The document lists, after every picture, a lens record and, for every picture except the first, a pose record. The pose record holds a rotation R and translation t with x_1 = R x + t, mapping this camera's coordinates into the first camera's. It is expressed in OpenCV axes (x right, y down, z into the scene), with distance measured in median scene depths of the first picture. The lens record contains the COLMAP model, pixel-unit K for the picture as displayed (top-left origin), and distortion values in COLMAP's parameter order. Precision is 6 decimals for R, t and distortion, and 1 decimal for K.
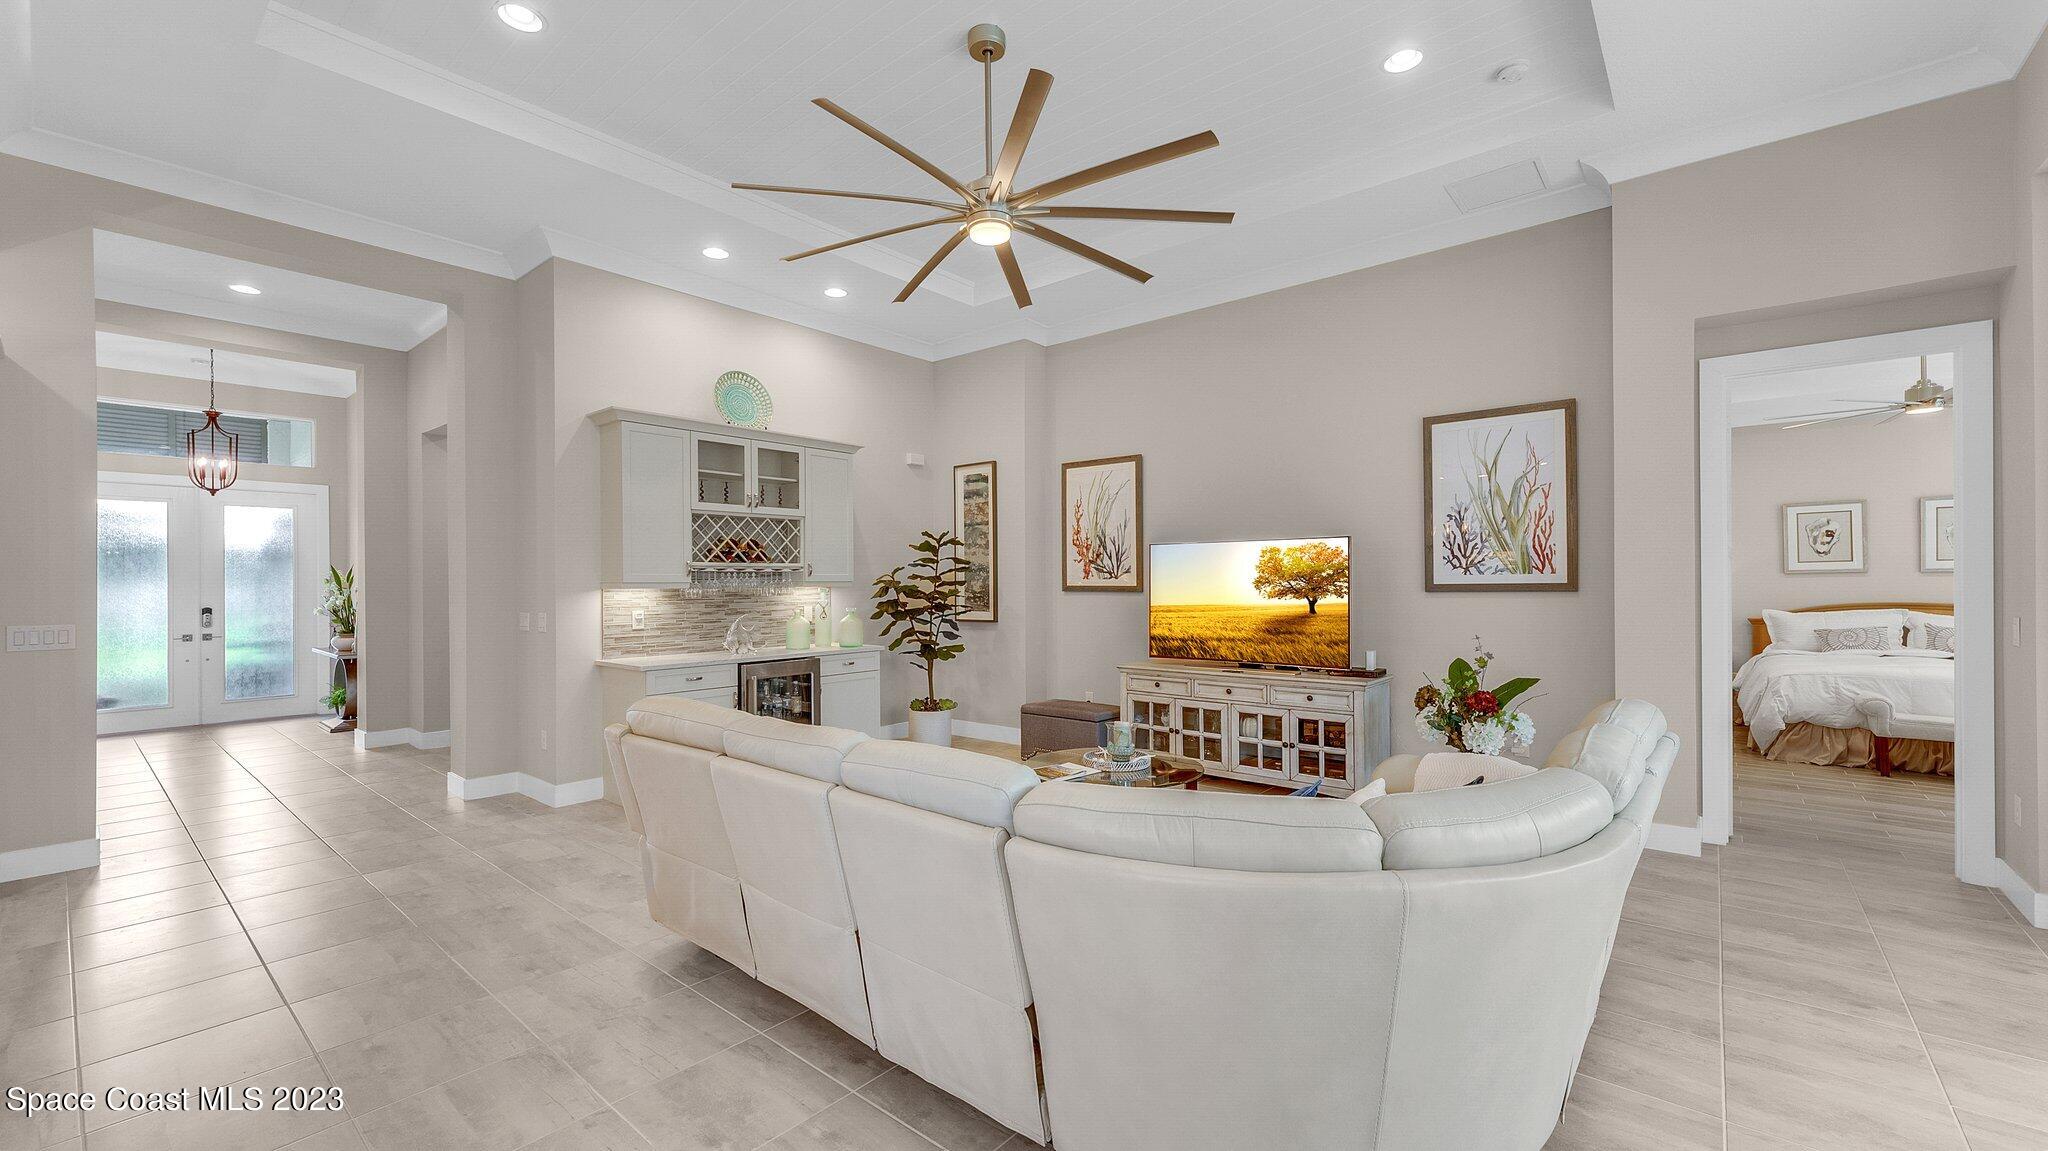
lens RADIAL K [[816.5, 0, 1020.5], [0, 816.5, 577.3], [0, 0, 1]] dist [0.001251, 0.000083]
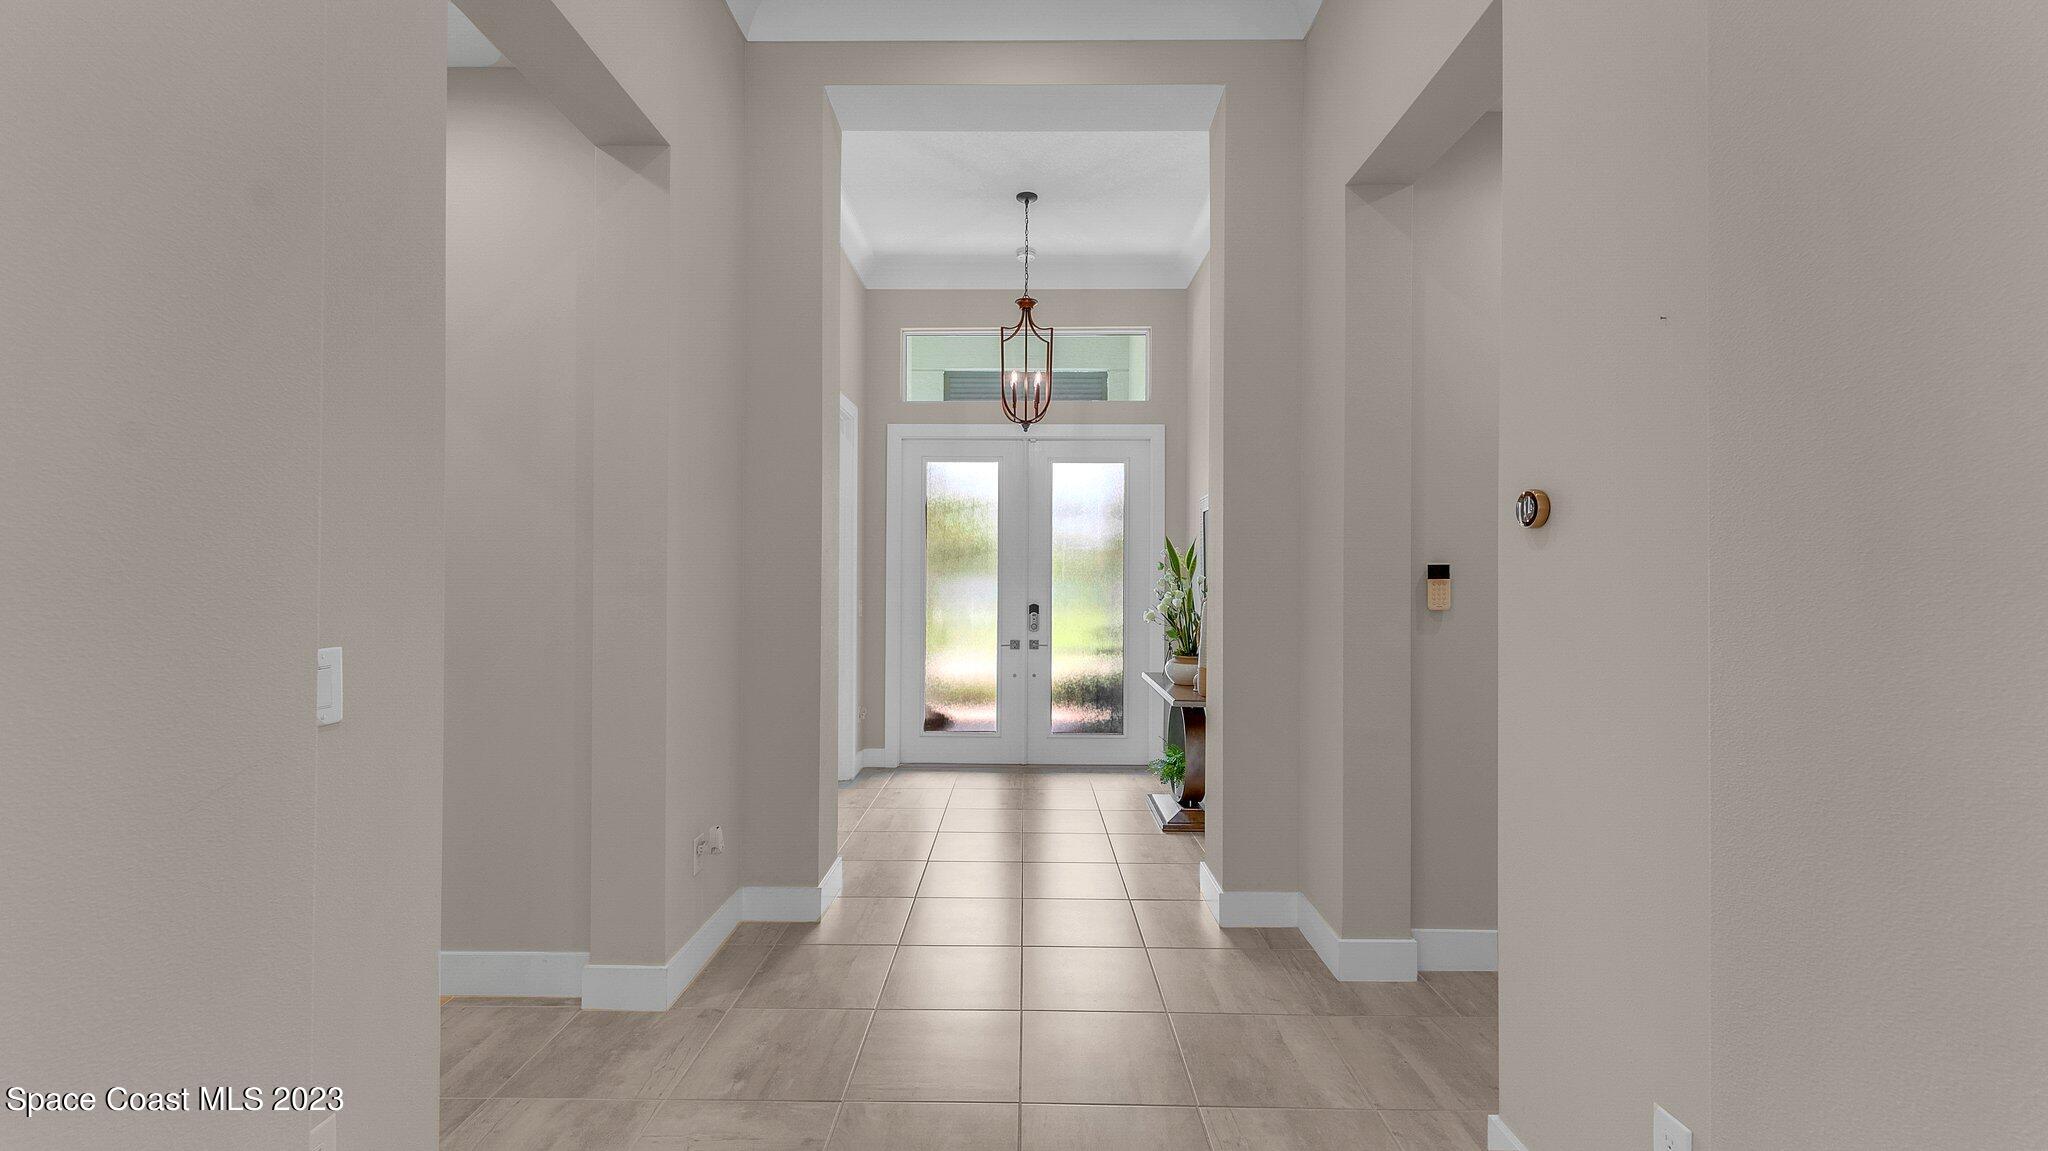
lens RADIAL K [[848.3, 0, 1023.3], [0, 848.3, 585.0], [0, 0, 1]] dist [-0.000197, -0.000112]
pose [[0.643700, 0.010826, -0.765202, -0.590836], [-0.006998, 0.999941, 0.008261, 0.019629], [0.765246, 0.000038, 0.643738, 0.705507]]
